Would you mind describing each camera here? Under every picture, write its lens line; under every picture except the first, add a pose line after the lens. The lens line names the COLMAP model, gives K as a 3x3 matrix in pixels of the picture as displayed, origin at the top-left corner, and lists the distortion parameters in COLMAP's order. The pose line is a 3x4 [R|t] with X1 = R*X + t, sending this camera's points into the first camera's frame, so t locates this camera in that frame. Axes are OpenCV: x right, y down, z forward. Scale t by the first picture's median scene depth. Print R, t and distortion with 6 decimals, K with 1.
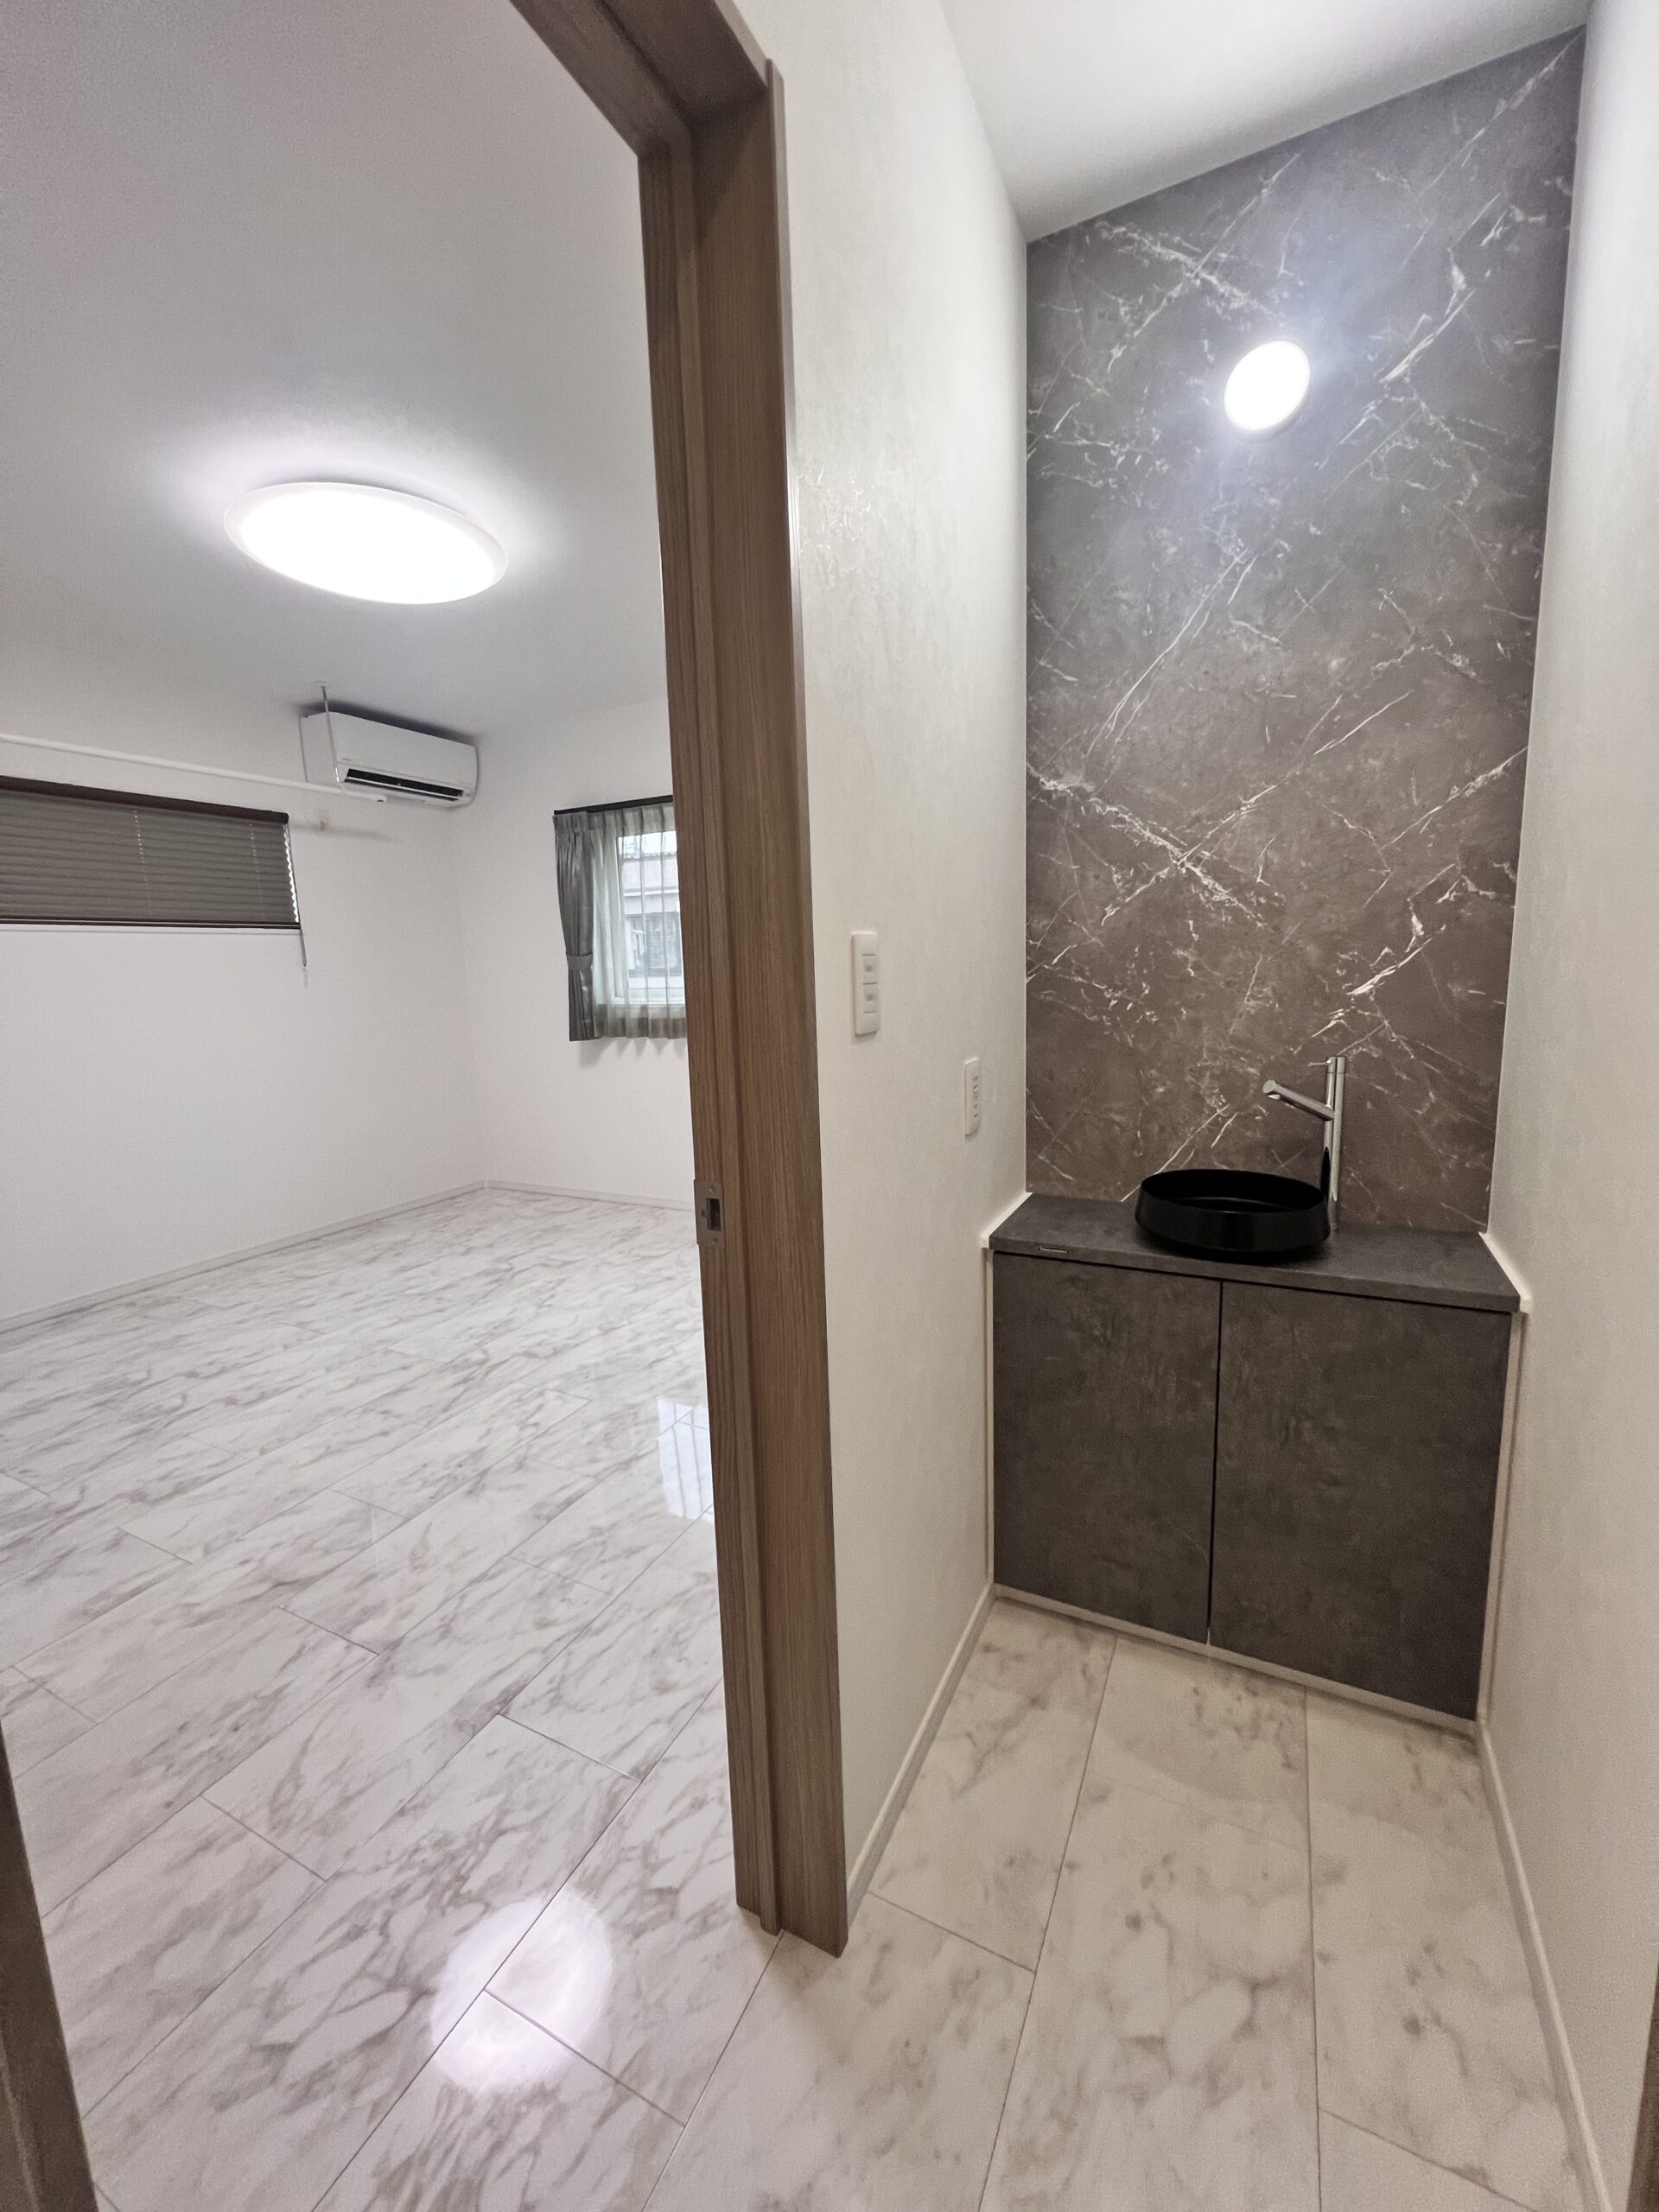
lens RADIAL K [[891.3, 0, 835.4], [0, 891.3, 1100.5], [0, 0, 1]] dist [-0.001713, 0.000406]
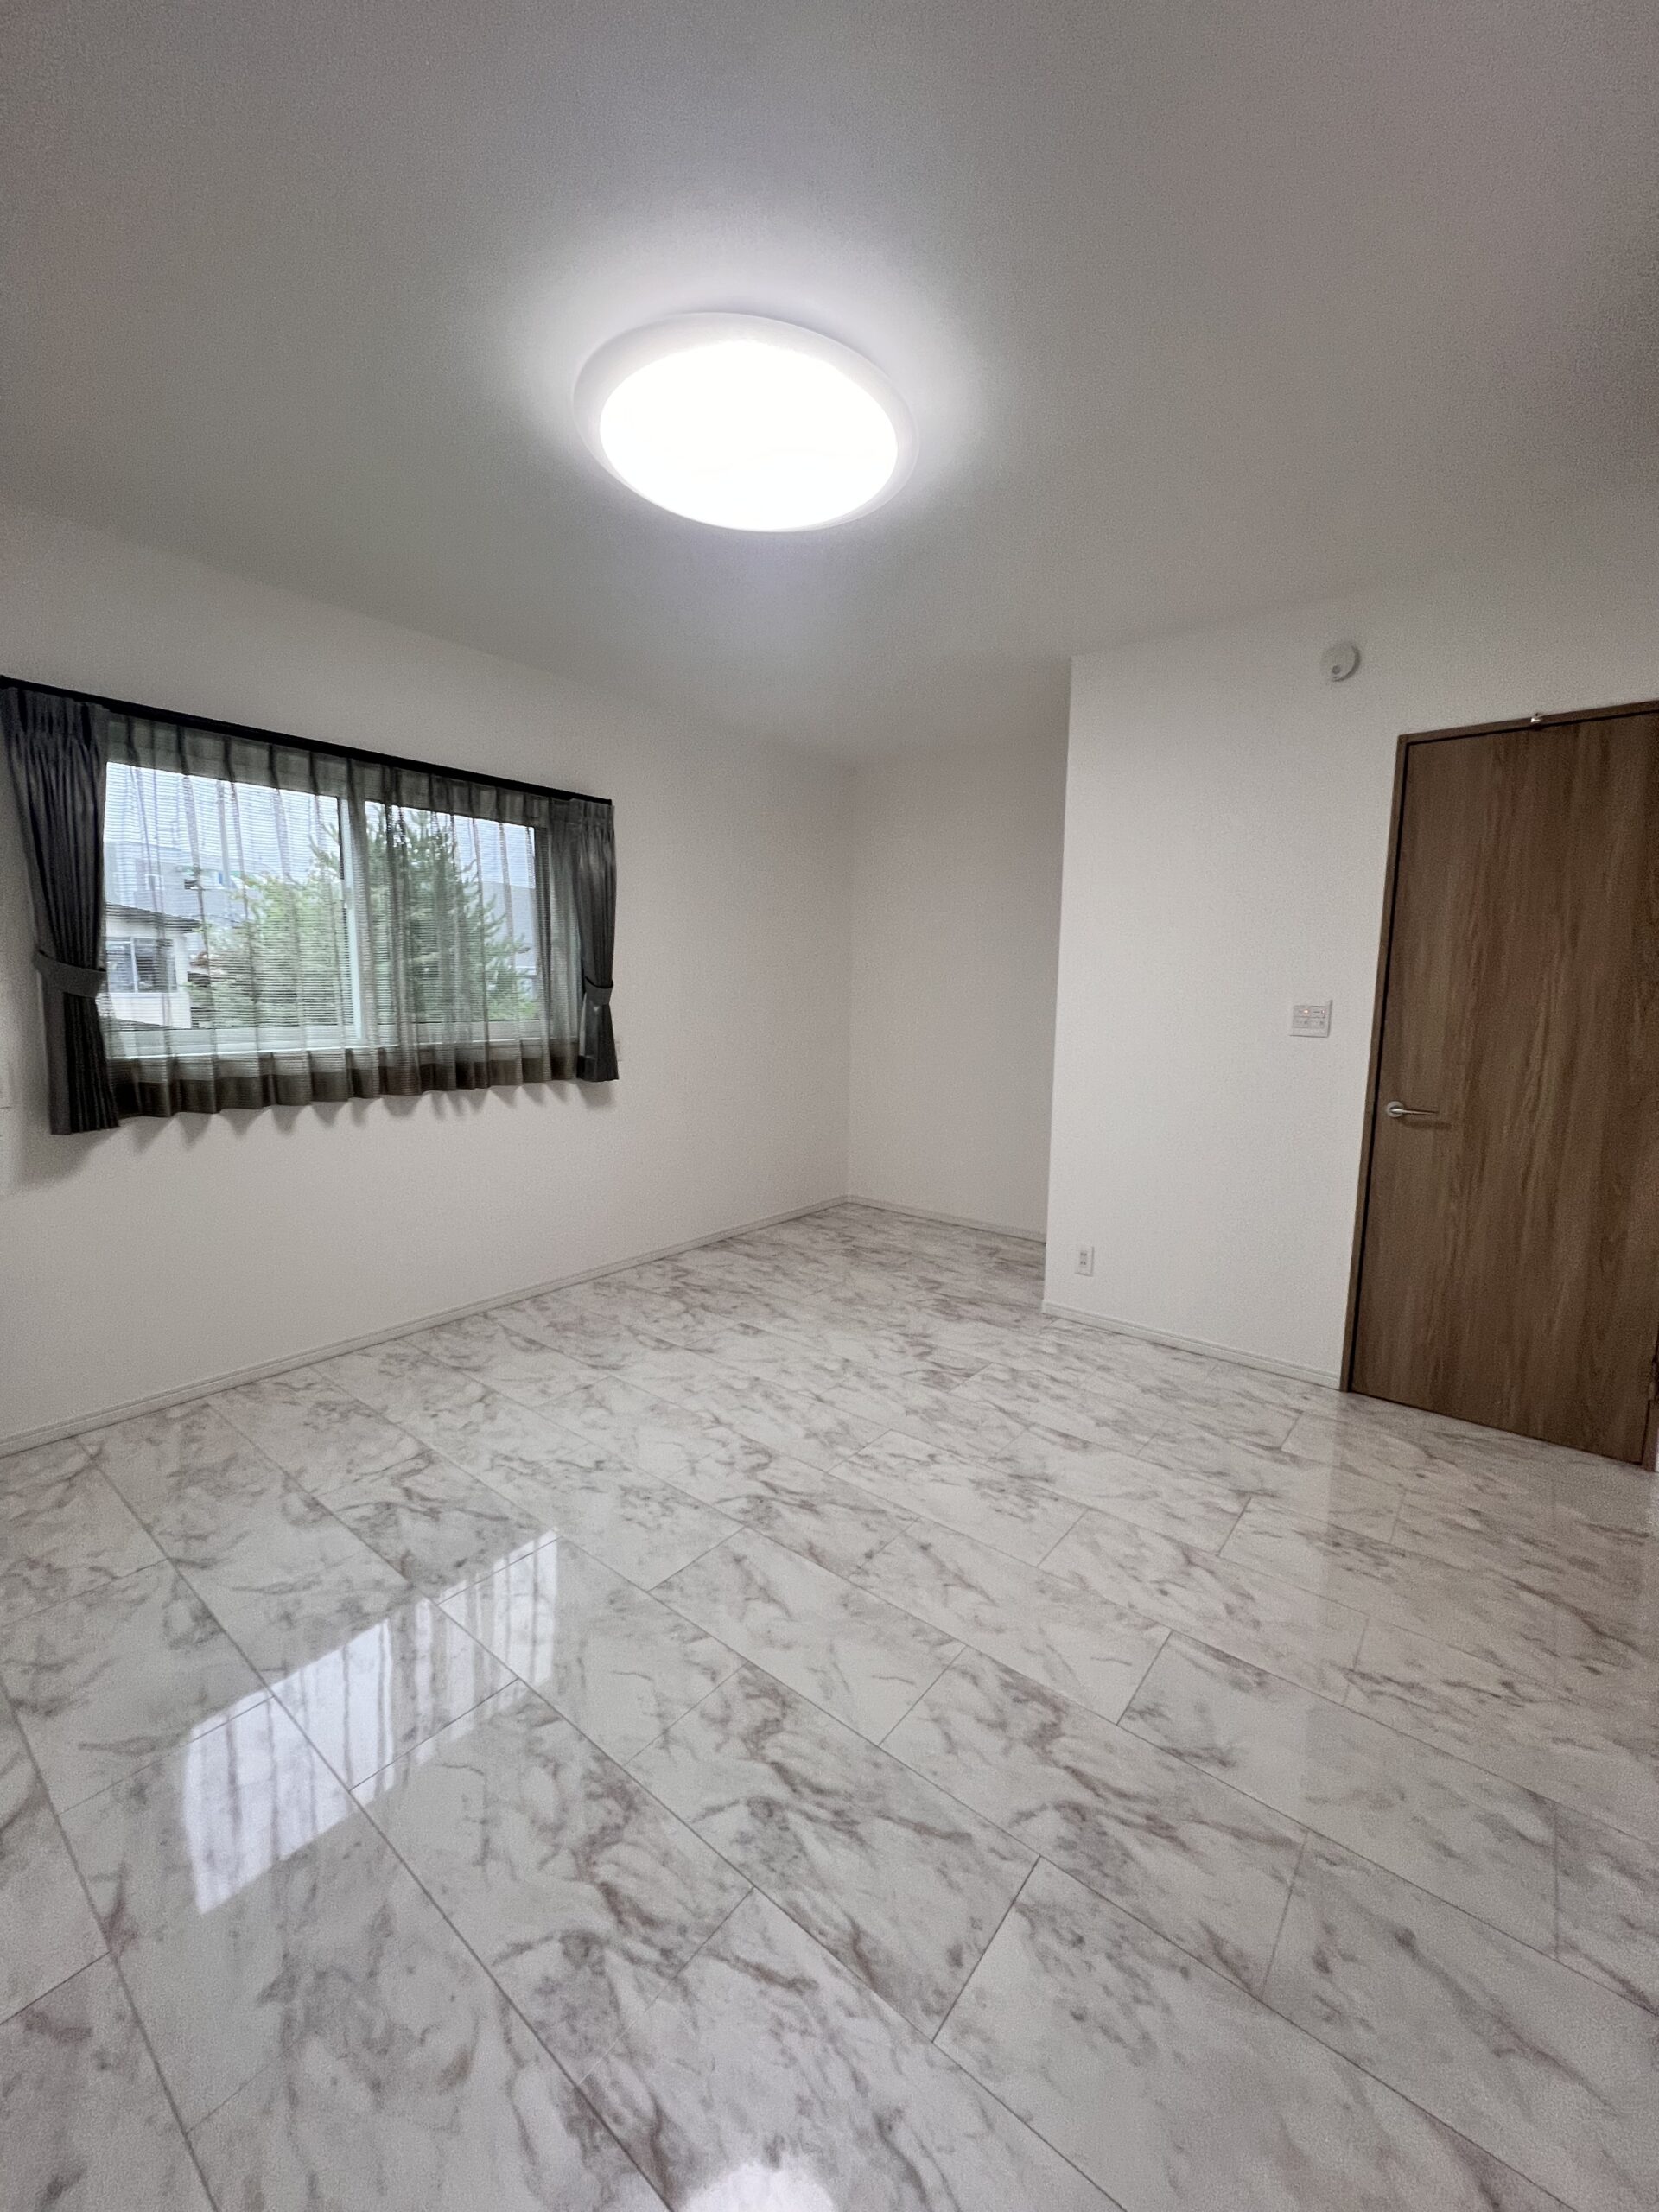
lens RADIAL K [[892.2, 0, 831.9], [0, 892.2, 1099.4], [0, 0, 1]] dist [-0.000572, 0.000211]
pose [[0.203325, -0.094347, 0.974555, -1.099448], [0.129241, 0.989223, 0.068803, -0.101666], [-0.970544, 0.111963, 0.213328, 0.713151]]
